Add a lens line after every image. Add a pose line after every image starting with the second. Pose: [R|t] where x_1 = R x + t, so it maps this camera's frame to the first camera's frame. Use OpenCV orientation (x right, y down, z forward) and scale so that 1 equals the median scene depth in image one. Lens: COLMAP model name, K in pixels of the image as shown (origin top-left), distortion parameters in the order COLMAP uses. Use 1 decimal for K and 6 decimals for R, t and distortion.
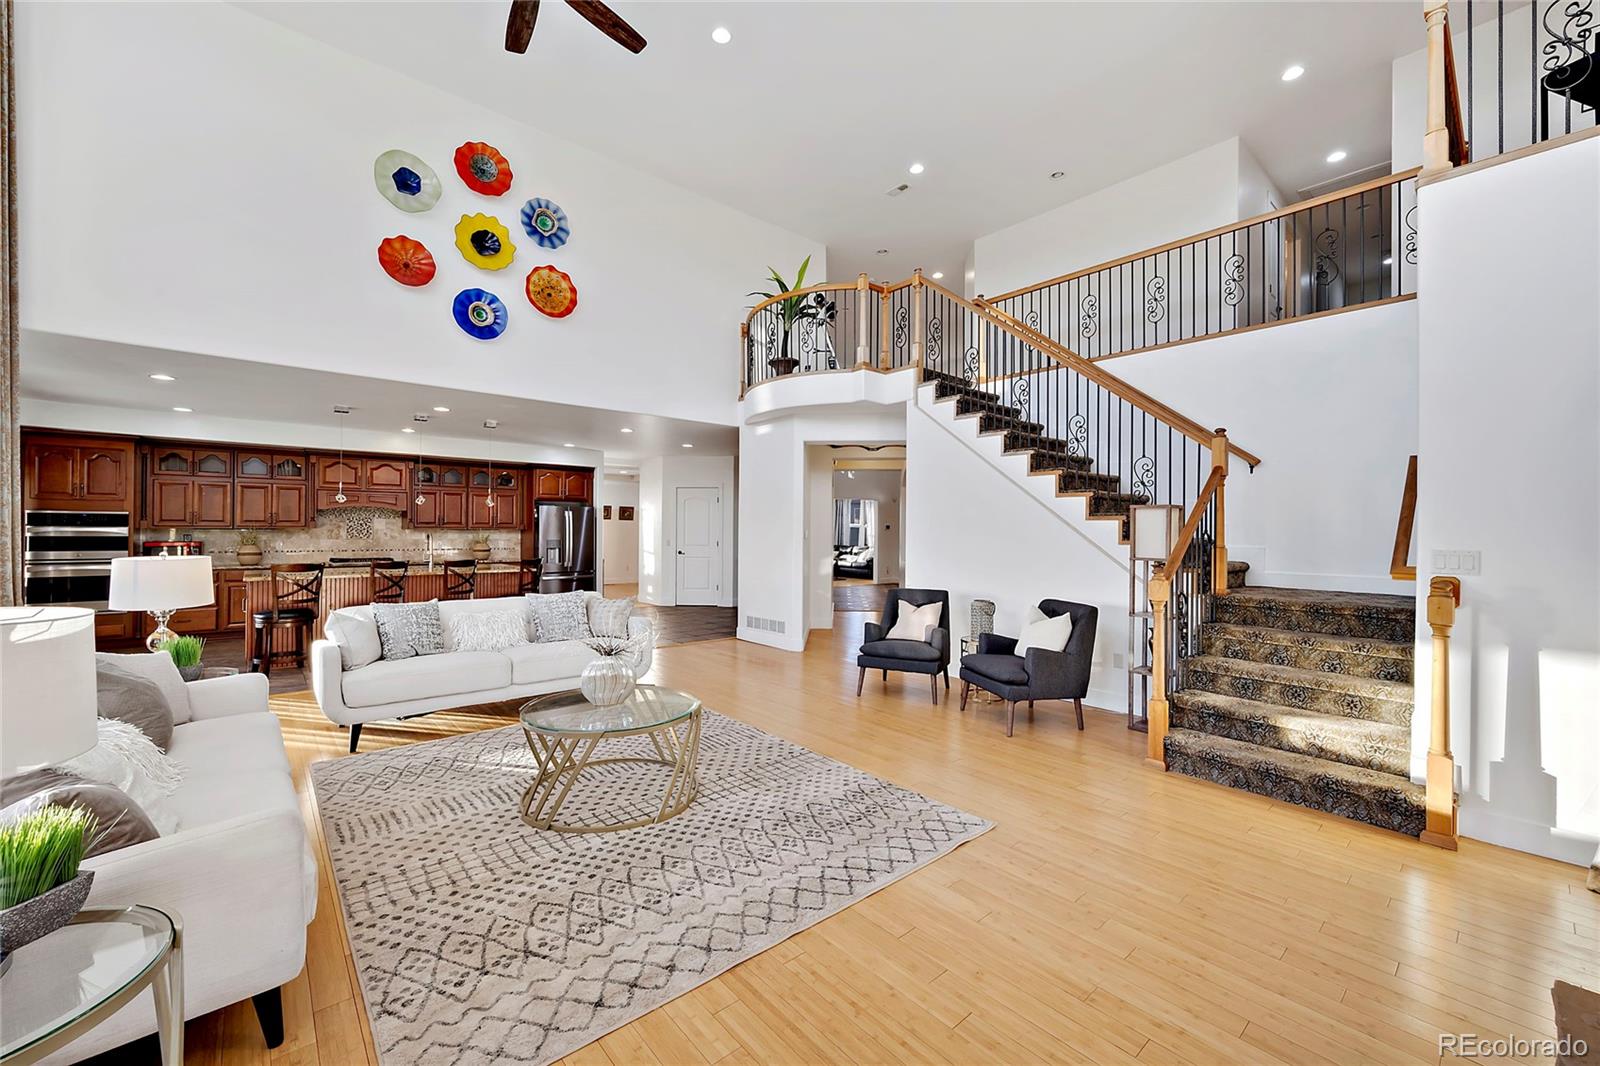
lens RADIAL K [[632.6, 0, 800.0], [0, 632.6, 533.0], [0, 0, 1]] dist [-0.001208, -0.000132]
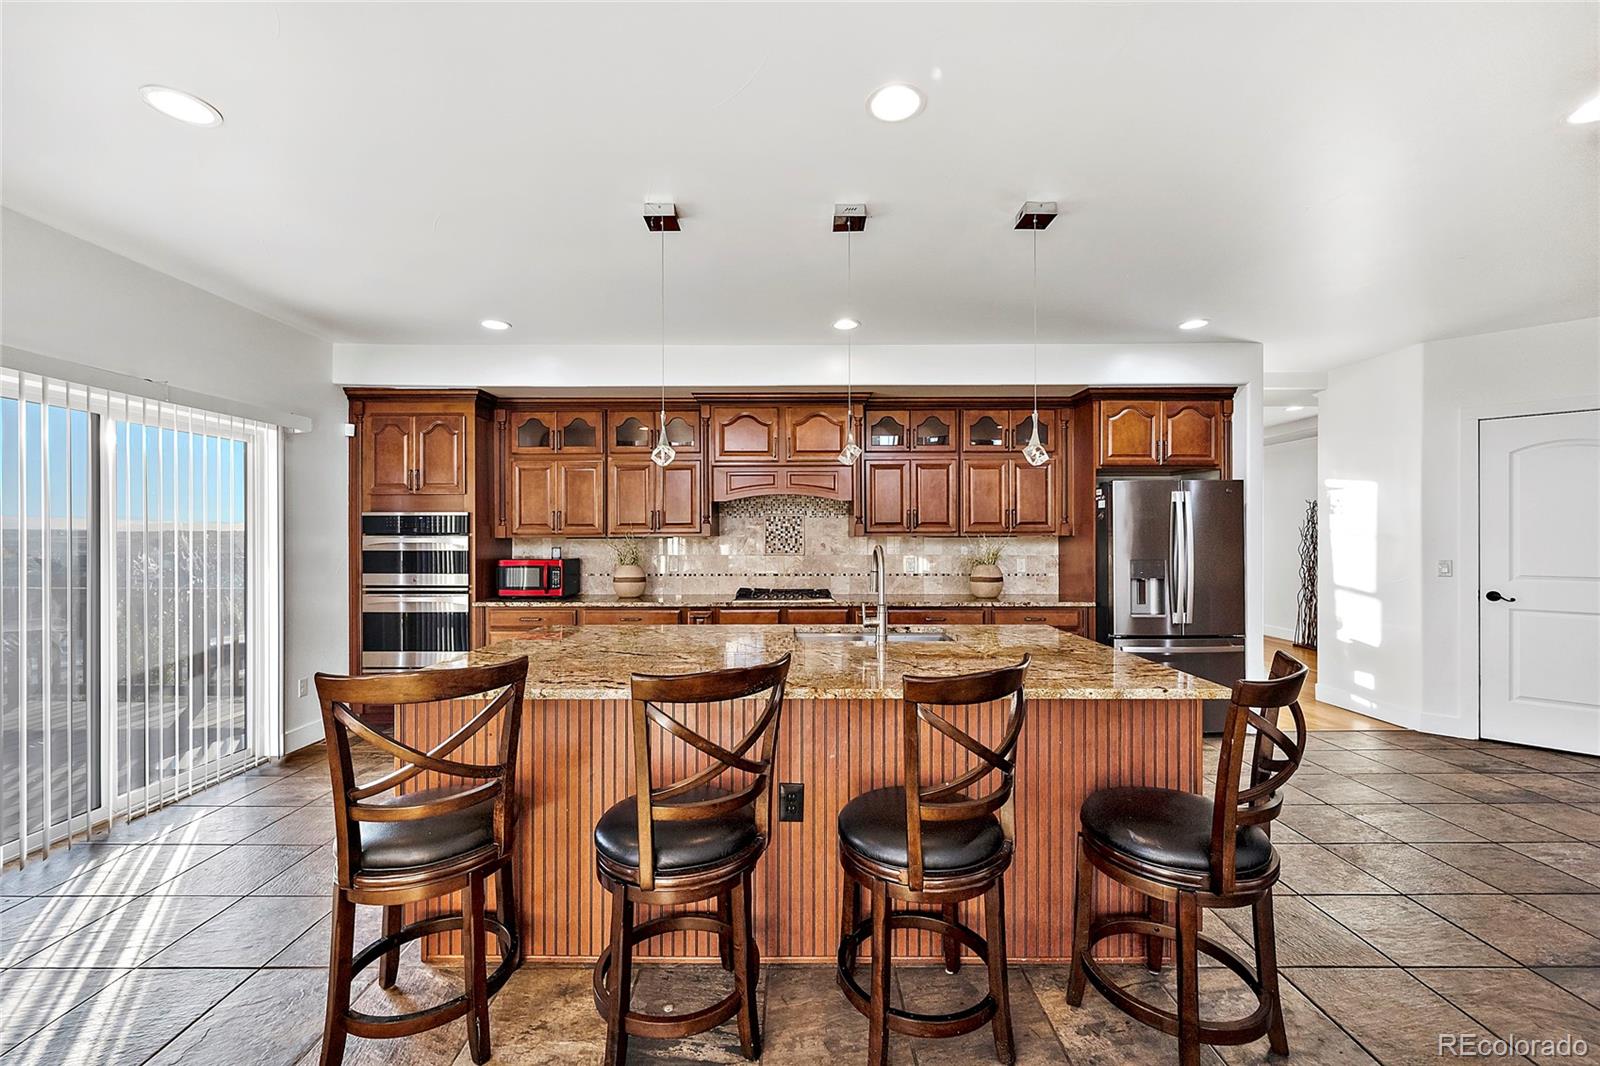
lens RADIAL K [[632.6, 0, 800.0], [0, 632.6, 533.0], [0, 0, 1]] dist [-0.001208, -0.000132]
pose [[0.759615, -0.009417, -0.650305, -0.315116], [0.004411, 0.999947, -0.009328, -0.004557], [0.650358, 0.004218, 0.759616, 0.572000]]
